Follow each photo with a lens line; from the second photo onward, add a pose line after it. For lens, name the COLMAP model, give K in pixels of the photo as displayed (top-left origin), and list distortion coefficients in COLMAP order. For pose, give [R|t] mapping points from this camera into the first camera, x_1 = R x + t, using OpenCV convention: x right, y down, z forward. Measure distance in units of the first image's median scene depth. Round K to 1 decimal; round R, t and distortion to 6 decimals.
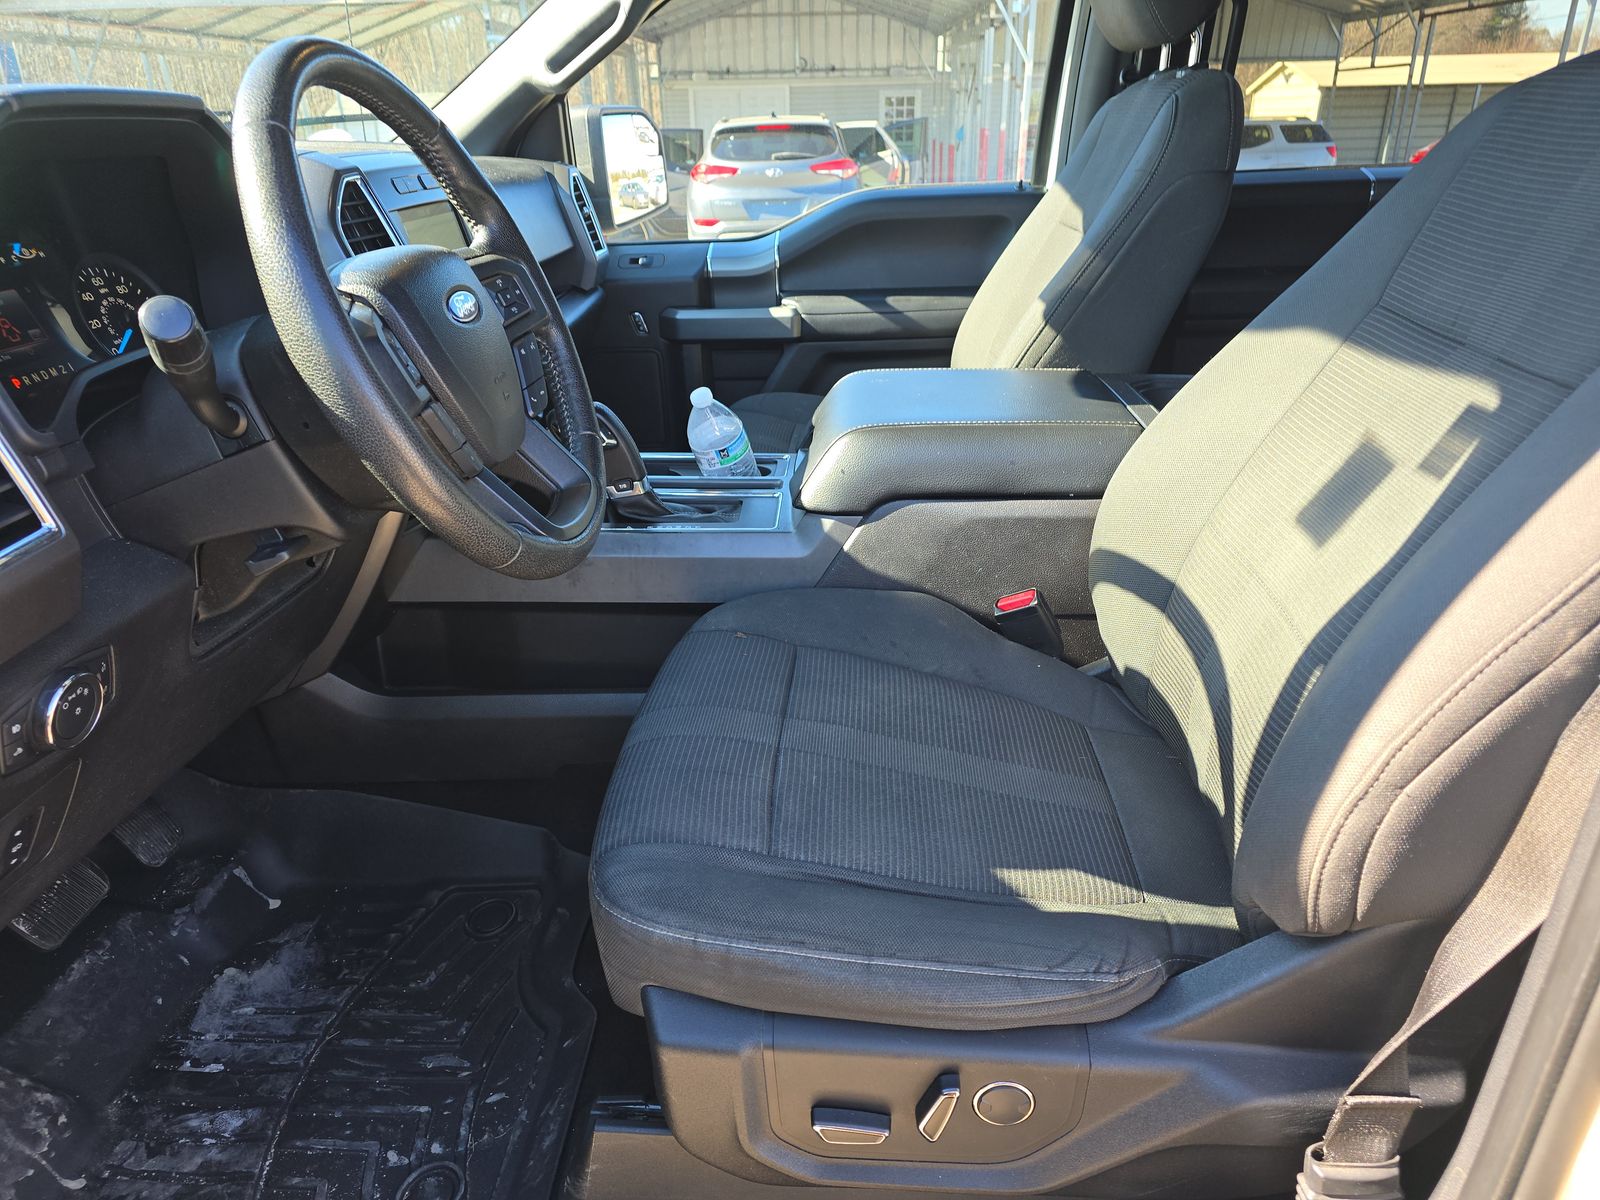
lens RADIAL K [[1068.8, 0, 789.7], [0, 1068.8, 604.0], [0, 0, 1]] dist [0.029843, -0.030594]
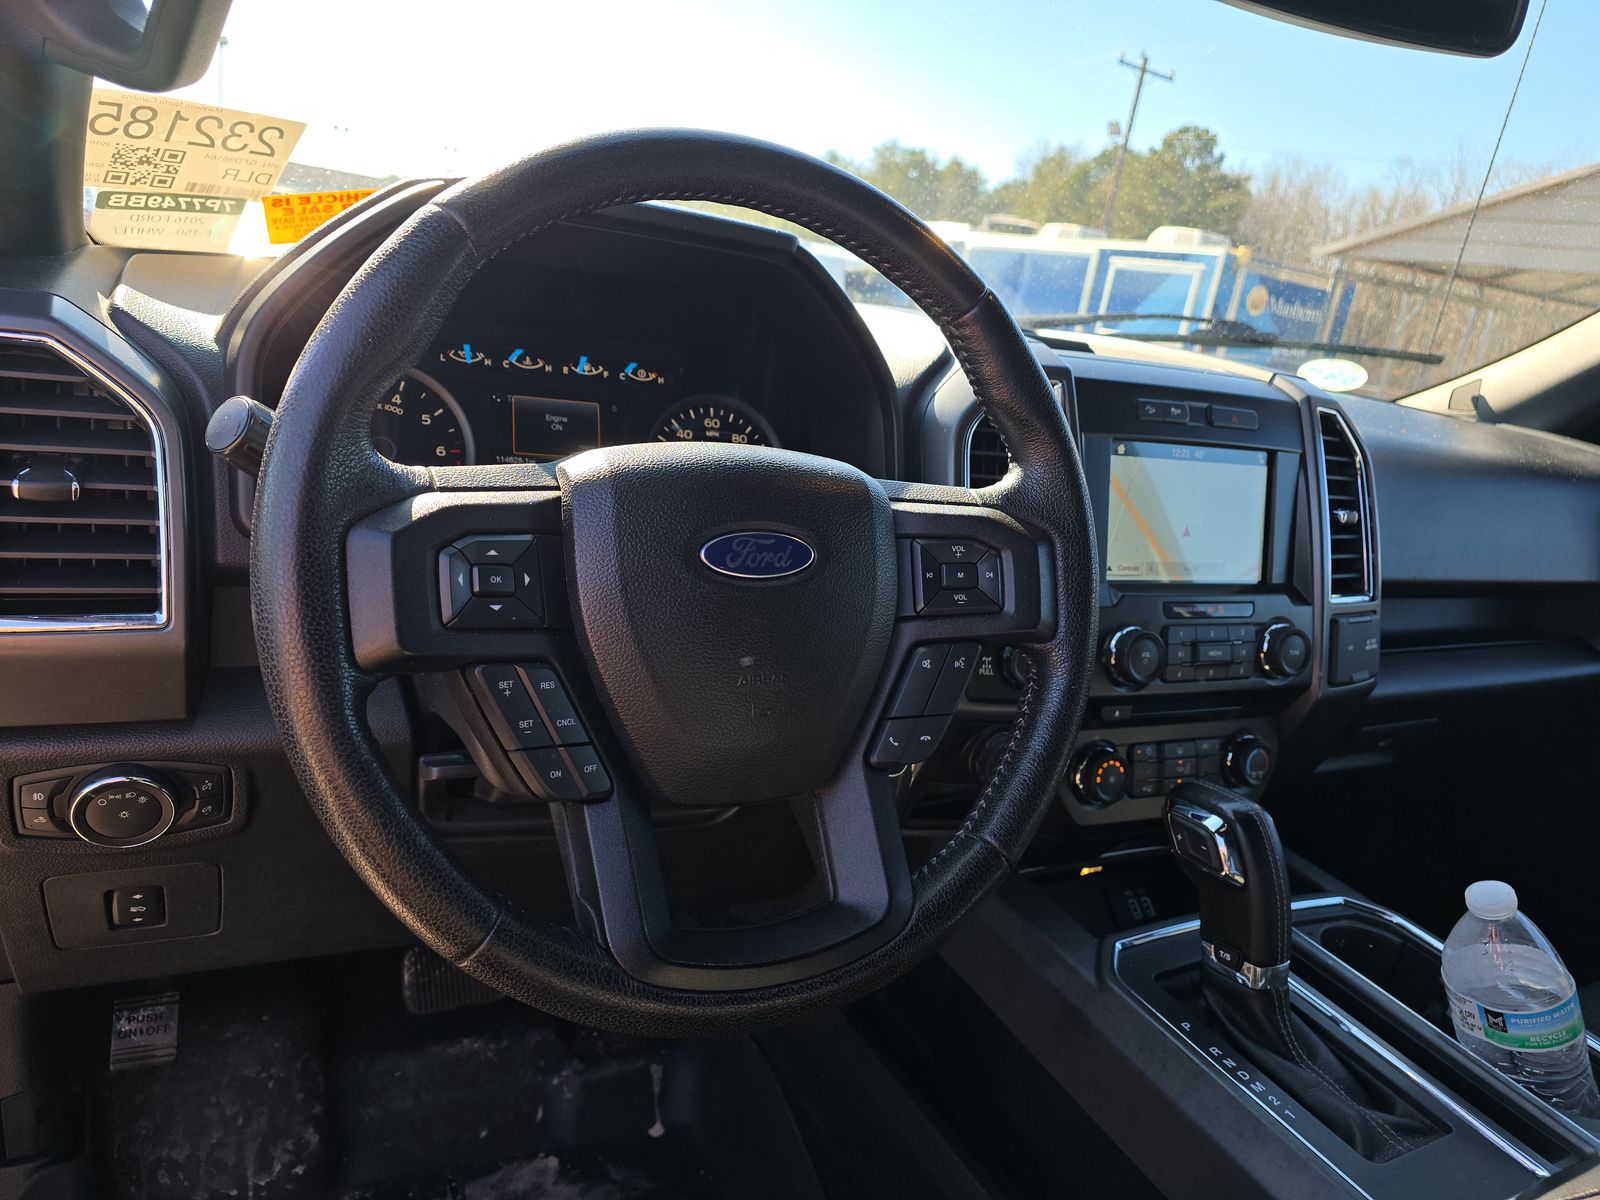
lens RADIAL K [[1068.8, 0, 798.3], [0, 1068.8, 604.1], [0, 0, 1]] dist [0.029843, -0.030594]
pose [[0.480566, 0.328556, -0.813085, 0.138725], [-0.486771, 0.871158, 0.064322, -0.206982], [0.729459, 0.364875, 0.578580, 0.469468]]
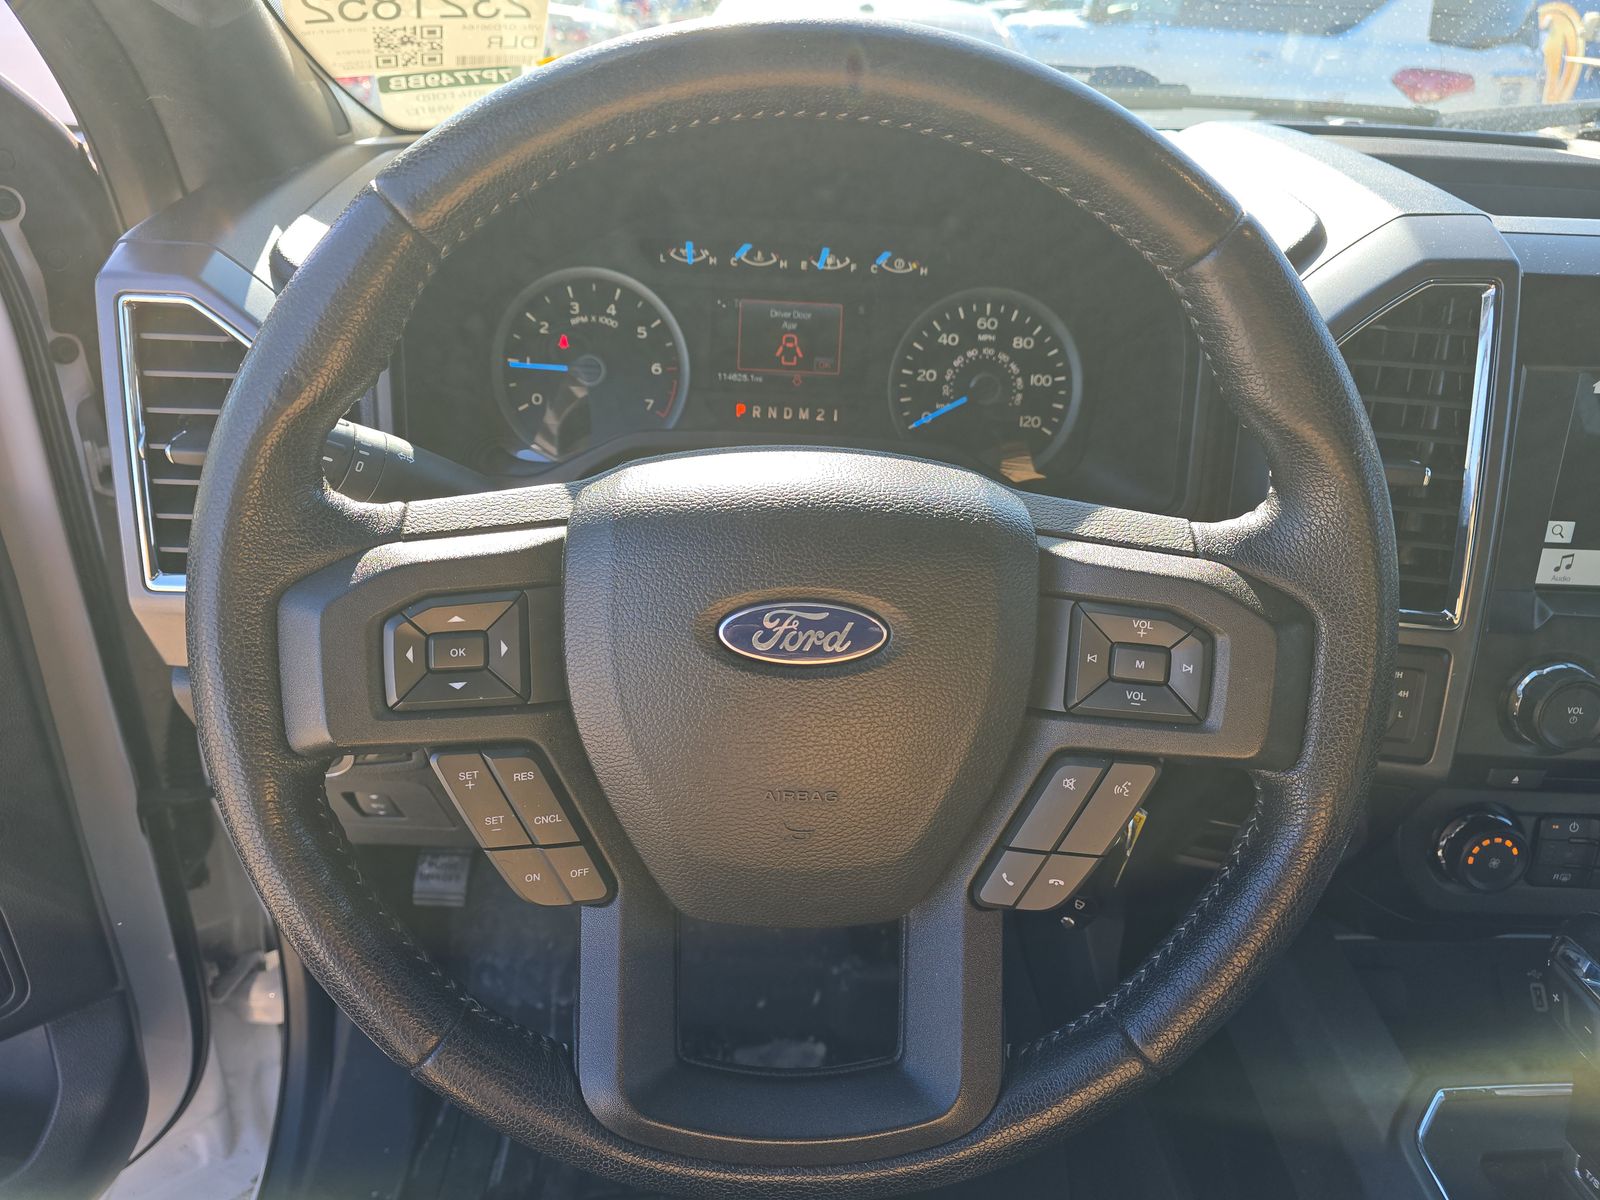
lens RADIAL K [[1068.8, 0, 810.7], [0, 1068.8, 593.6], [0, 0, 1]] dist [0.029843, -0.030594]
pose [[0.066312, 0.517151, -0.853321, 0.040672], [-0.450452, 0.778613, 0.436870, -0.334309], [0.890335, 0.355411, 0.284583, 0.604242]]
